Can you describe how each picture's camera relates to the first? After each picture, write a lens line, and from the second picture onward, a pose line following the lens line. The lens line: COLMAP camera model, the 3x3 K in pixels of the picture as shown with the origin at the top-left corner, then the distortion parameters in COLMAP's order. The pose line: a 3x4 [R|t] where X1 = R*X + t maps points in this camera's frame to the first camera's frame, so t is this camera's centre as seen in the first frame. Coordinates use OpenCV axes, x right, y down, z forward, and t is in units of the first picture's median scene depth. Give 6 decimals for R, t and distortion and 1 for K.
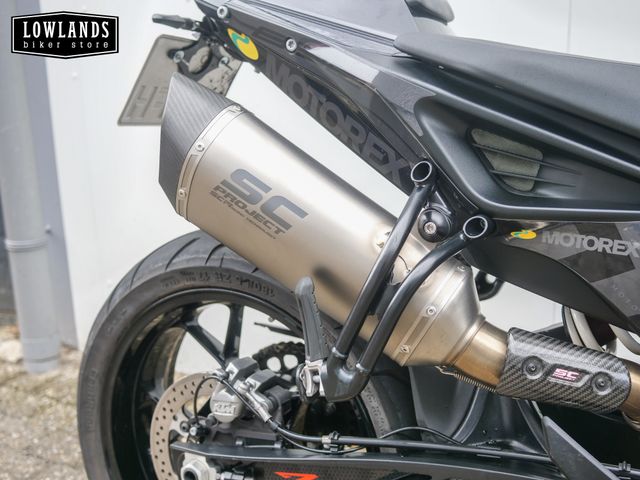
lens RADIAL K [[724.5, 0, 326.4], [0, 724.5, 241.0], [0, 0, 1]] dist [0.000916, 0.000000]
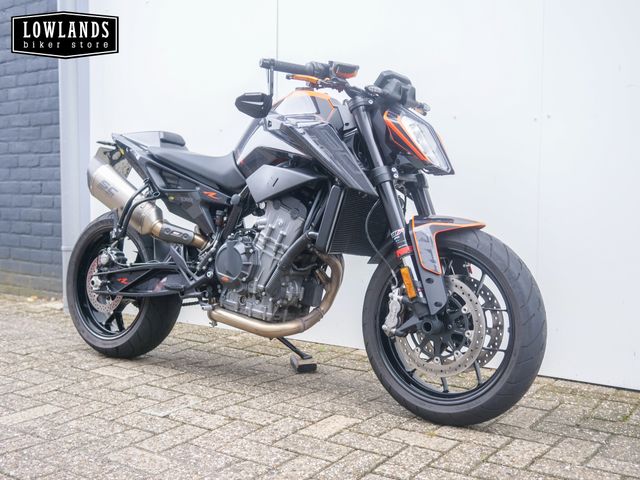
lens RADIAL K [[724.5, 0, 316.3], [0, 724.5, 237.6], [0, 0, 1]] dist [0.000916, 0.000000]
pose [[0.990258, 0.042344, -0.132653, 1.537891], [-0.066296, 0.981113, -0.181720, 0.833953], [0.122453, 0.188744, 0.974362, -2.563339]]
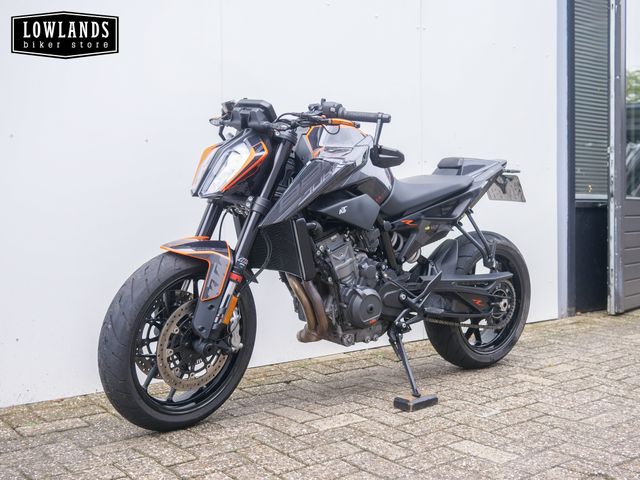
lens RADIAL K [[724.5, 0, 318.5], [0, 724.5, 238.2], [0, 0, 1]] dist [0.000916, 0.000000]
pose [[0.408166, -0.003555, 0.912901, -3.095450], [0.222527, 0.970217, -0.095716, 0.384006], [-0.885371, 0.242213, 0.396800, -0.245159]]
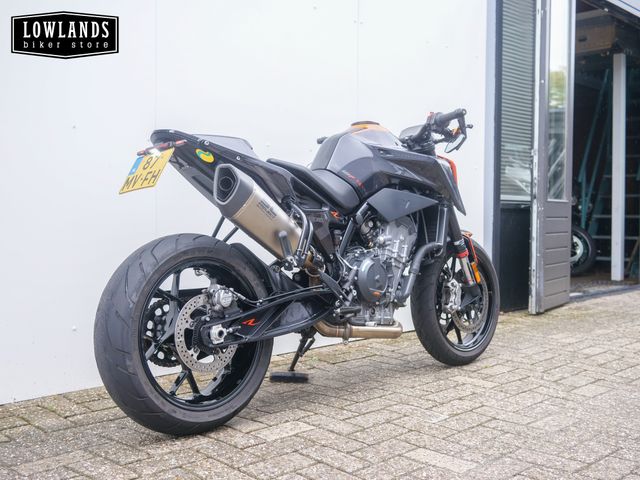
lens RADIAL K [[724.5, 0, 317.8], [0, 724.5, 240.9], [0, 0, 1]] dist [0.000916, 0.000000]
pose [[0.285127, -0.008319, 0.958454, -3.003957], [0.218709, 0.974147, -0.056608, 0.304110], [-0.933204, 0.225763, 0.279575, 0.004249]]
